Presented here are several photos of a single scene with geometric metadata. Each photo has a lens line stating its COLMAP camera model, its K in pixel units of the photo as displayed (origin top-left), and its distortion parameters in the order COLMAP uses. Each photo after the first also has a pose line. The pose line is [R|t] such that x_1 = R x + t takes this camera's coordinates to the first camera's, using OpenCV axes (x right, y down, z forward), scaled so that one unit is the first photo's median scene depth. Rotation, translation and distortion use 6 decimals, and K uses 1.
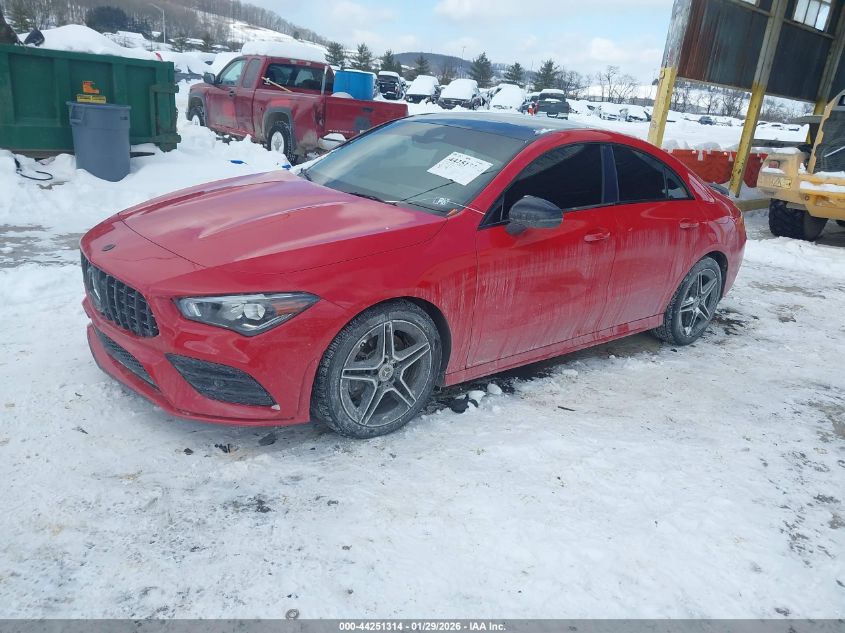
lens RADIAL K [[631.4, 0, 422.5], [0, 631.4, 316.5], [0, 0, 1]] dist [-0.003684, -0.000174]
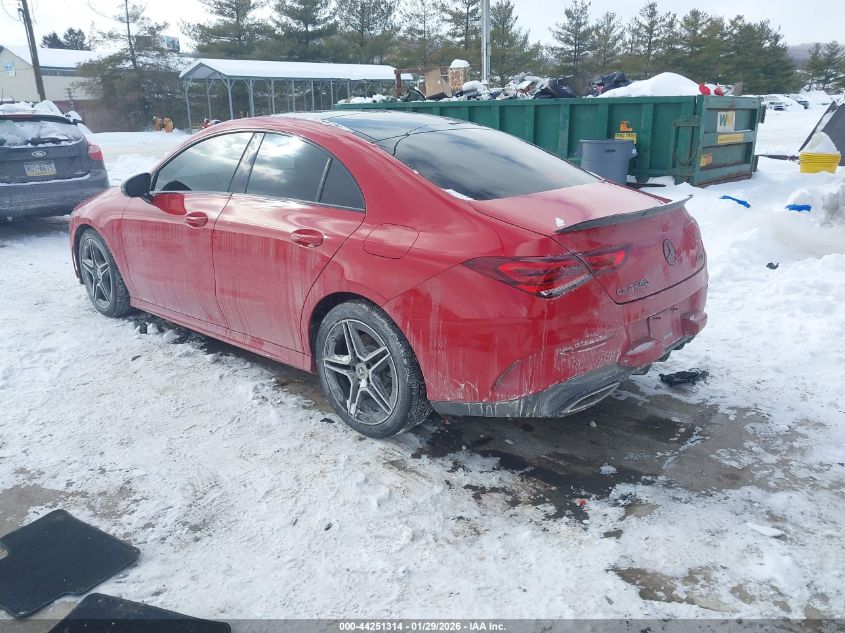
lens RADIAL K [[631.4, 0, 422.5], [0, 631.4, 316.5], [0, 0, 1]] dist [-0.003684, -0.000174]
pose [[0.166718, 0.208522, -0.963703, 0.898247], [-0.300186, 0.941719, 0.151833, -0.162208], [0.939198, 0.263977, 0.219597, 0.774305]]
